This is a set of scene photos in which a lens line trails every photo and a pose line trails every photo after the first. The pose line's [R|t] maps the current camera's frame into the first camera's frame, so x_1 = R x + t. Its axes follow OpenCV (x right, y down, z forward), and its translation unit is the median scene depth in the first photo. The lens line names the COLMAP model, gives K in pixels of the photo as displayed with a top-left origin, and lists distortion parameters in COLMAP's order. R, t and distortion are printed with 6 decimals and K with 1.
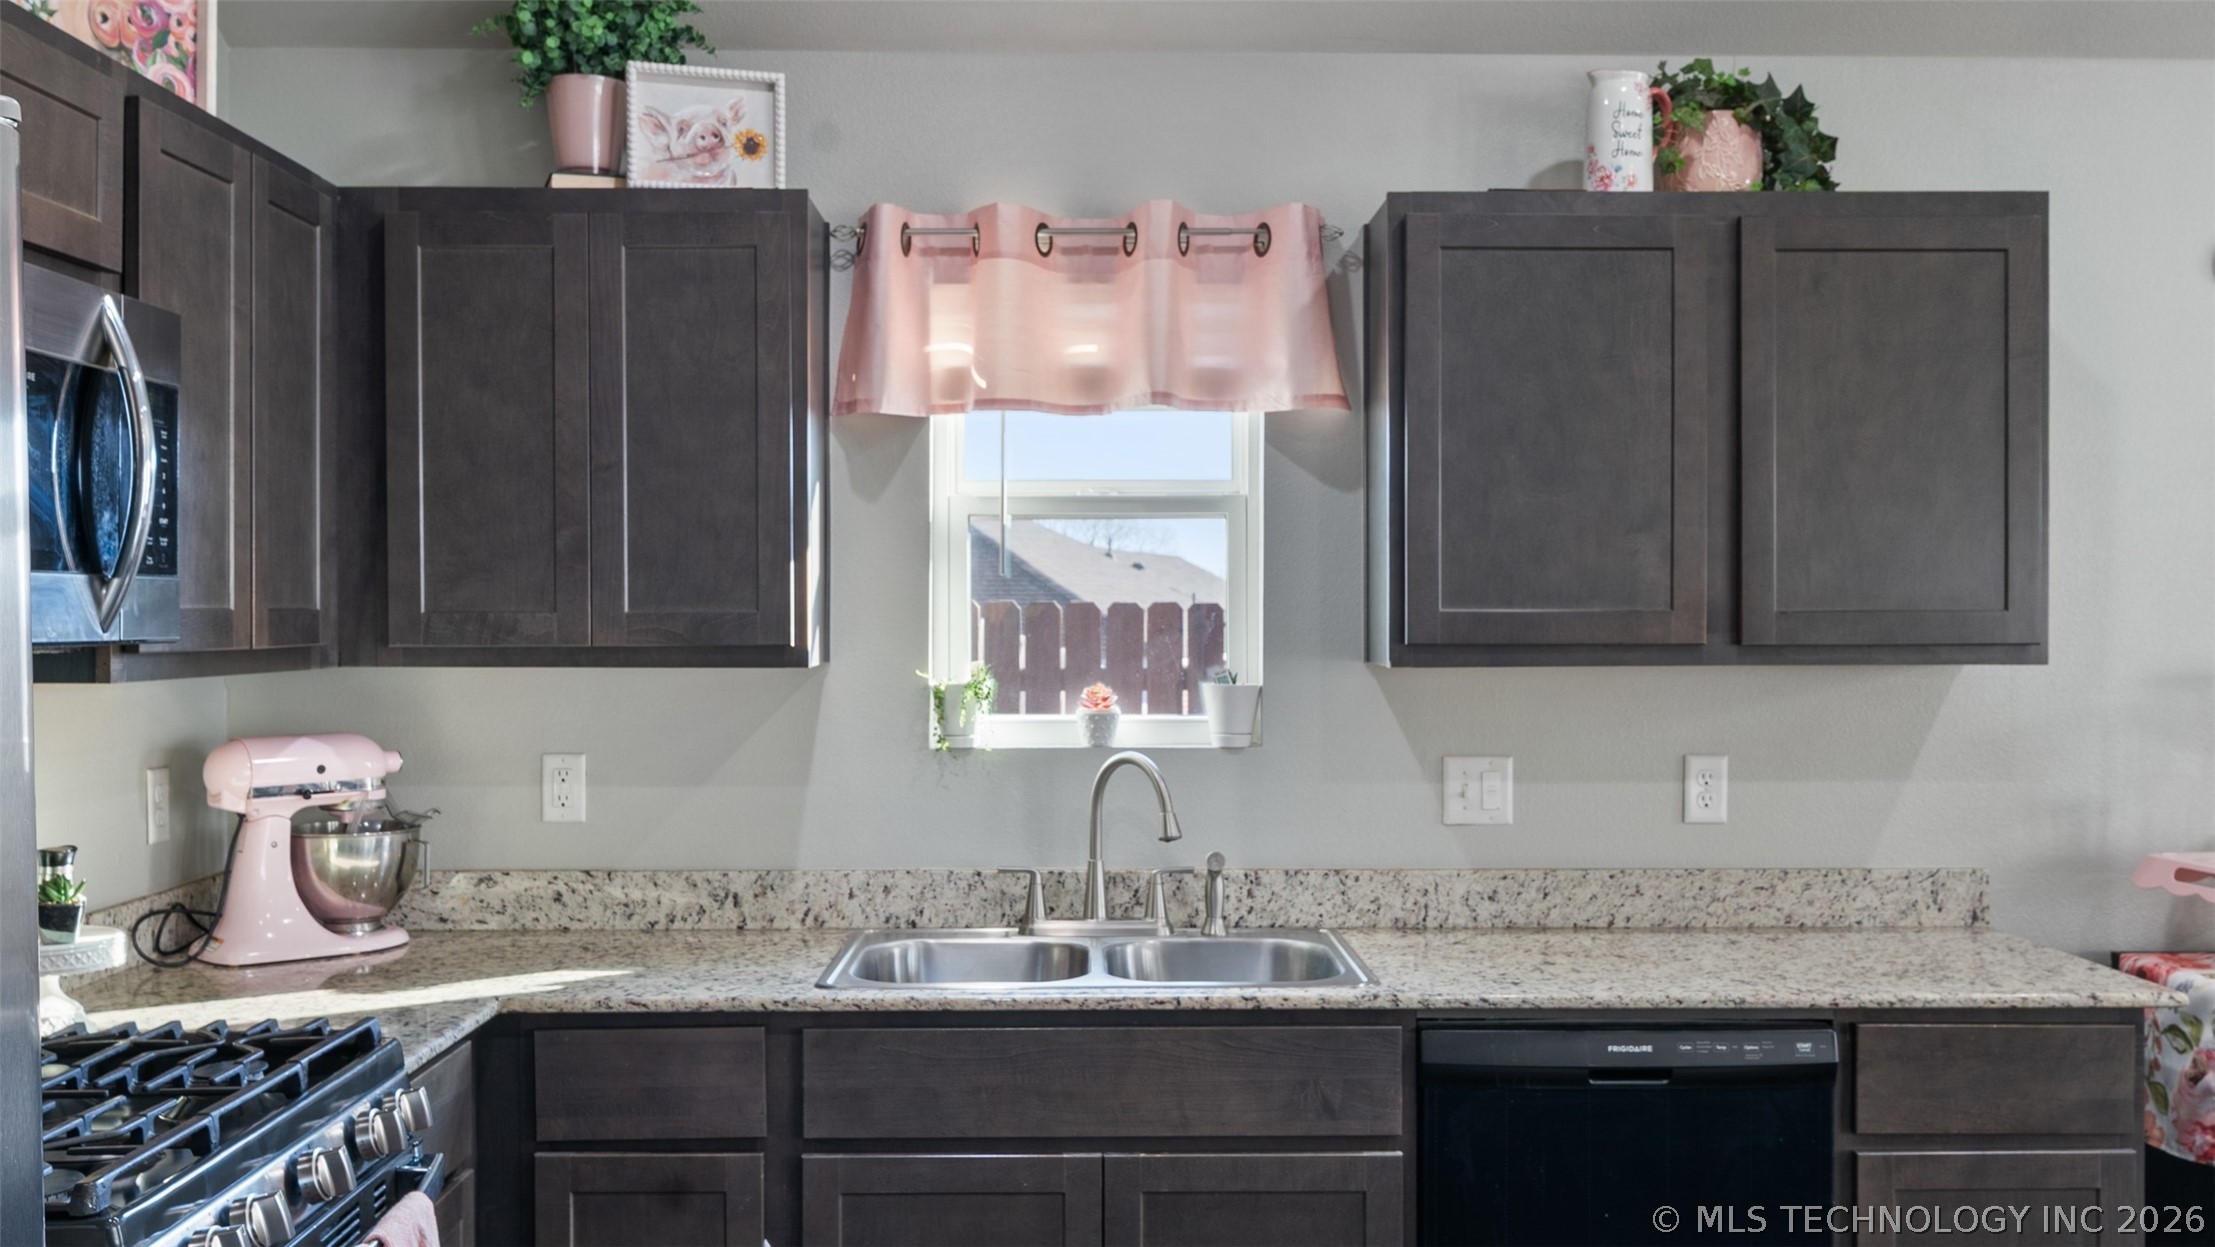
lens RADIAL K [[2079.4, 0, 1106.5], [0, 2079.4, 629.2], [0, 0, 1]] dist [0.007919, -0.009080]
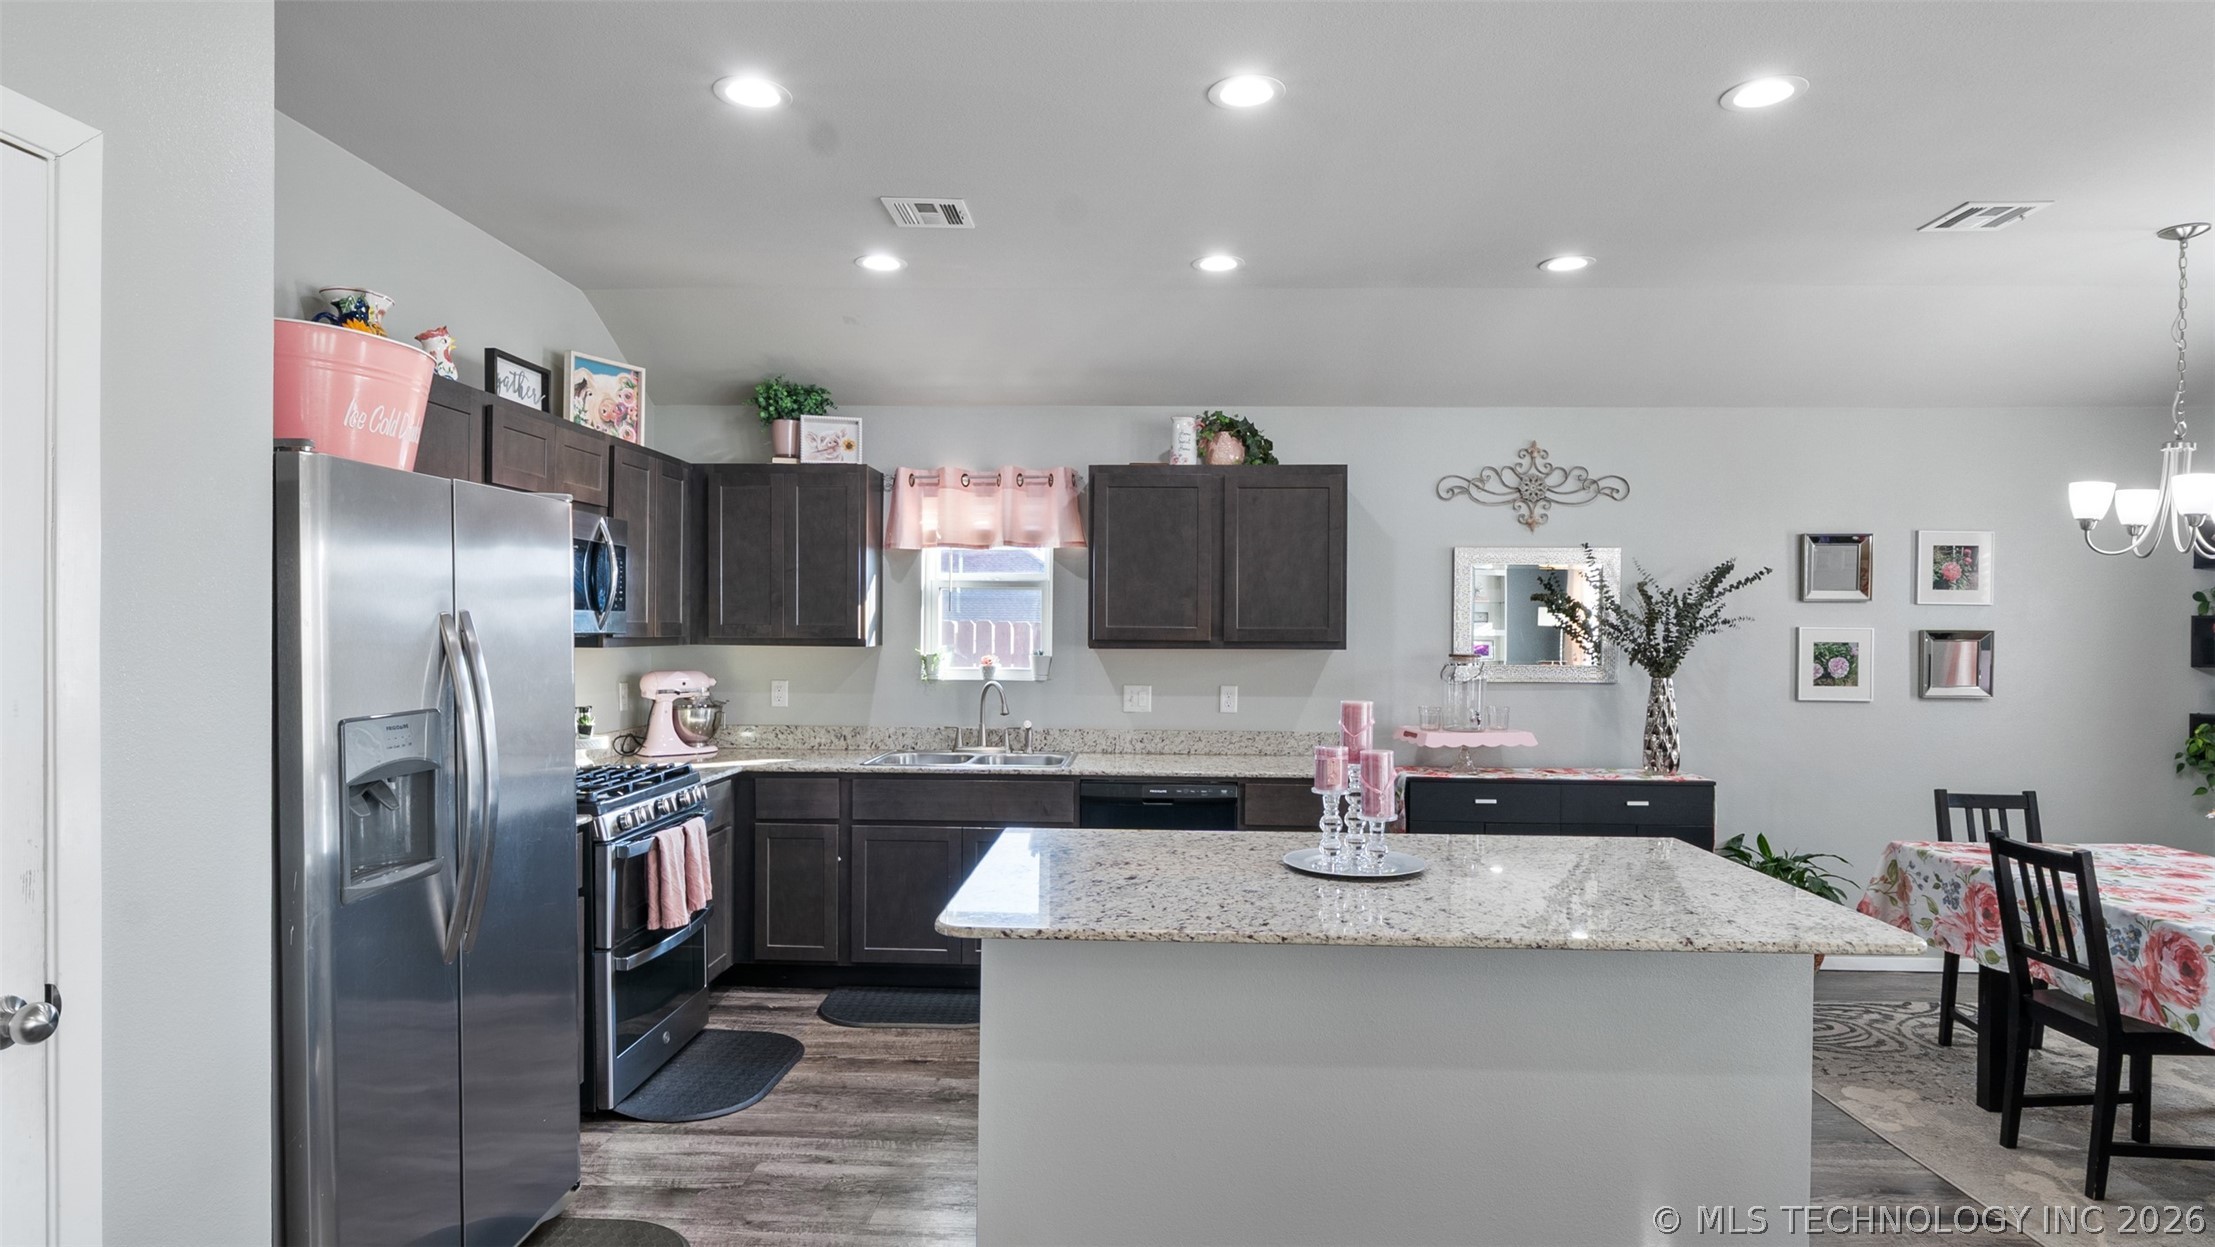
lens RADIAL K [[1171.7, 0, 1110.3], [0, 1171.7, 637.6], [0, 0, 1]] dist [0.000295, -0.001837]
pose [[0.998554, 0.008401, -0.053100, 0.237008], [-0.008435, 0.999964, -0.000426, 0.004926], [0.053094, 0.000873, 0.998589, -0.447557]]
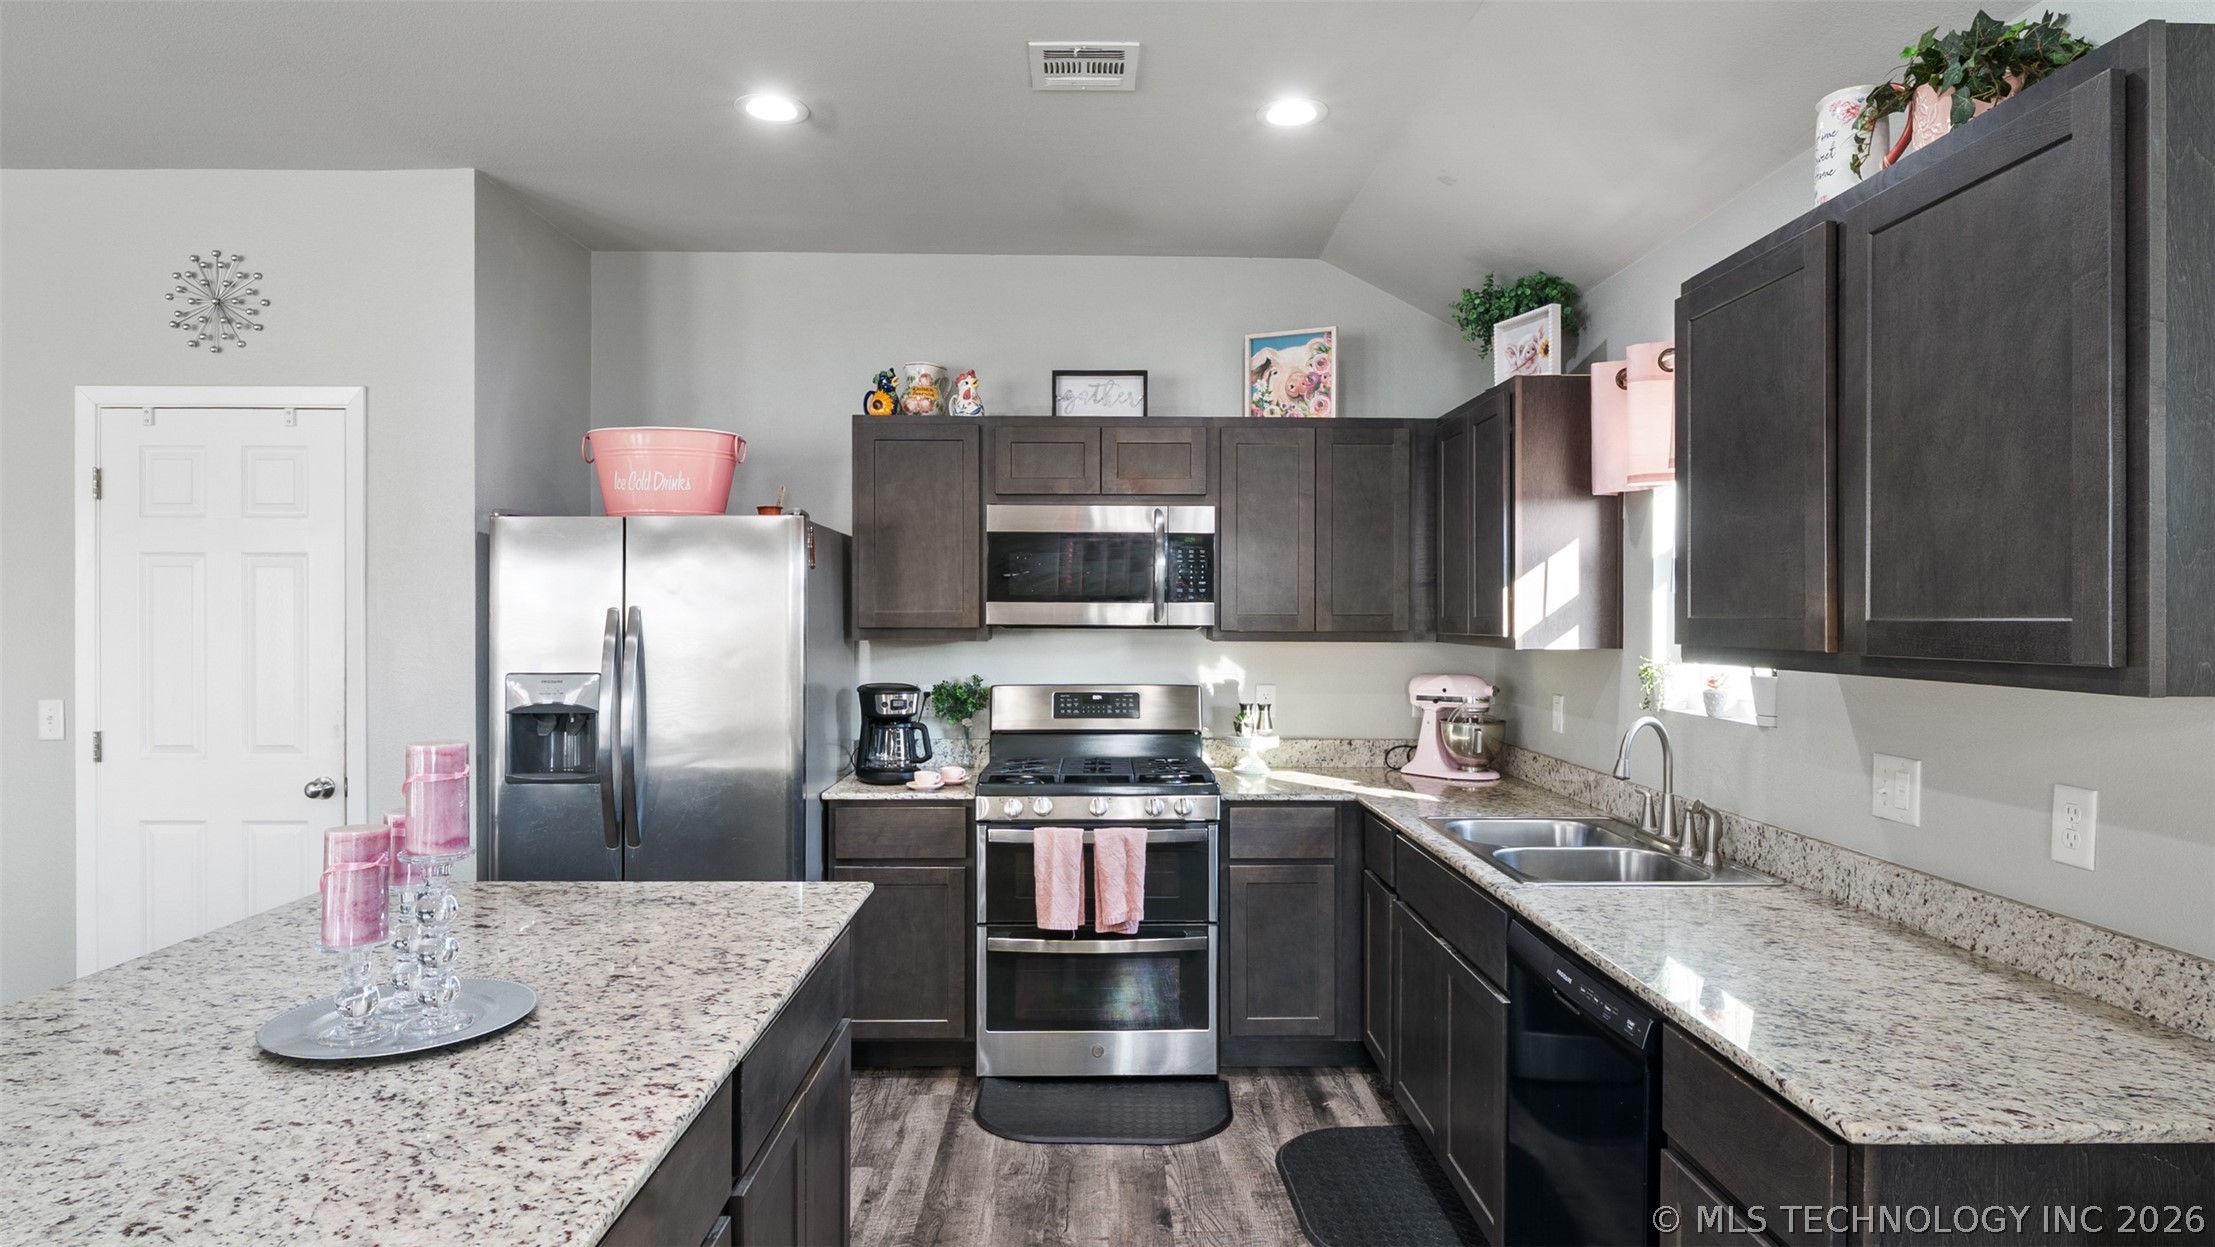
lens RADIAL K [[1201.1, 0, 1112.8], [0, 1201.1, 616.1], [0, 0, 1]] dist [-0.003121, -0.000337]
pose [[0.003723, 0.001740, -0.999992, 0.842909], [-0.012353, 0.999922, 0.001694, -0.006667], [0.999917, 0.012346, 0.003744, 0.644638]]
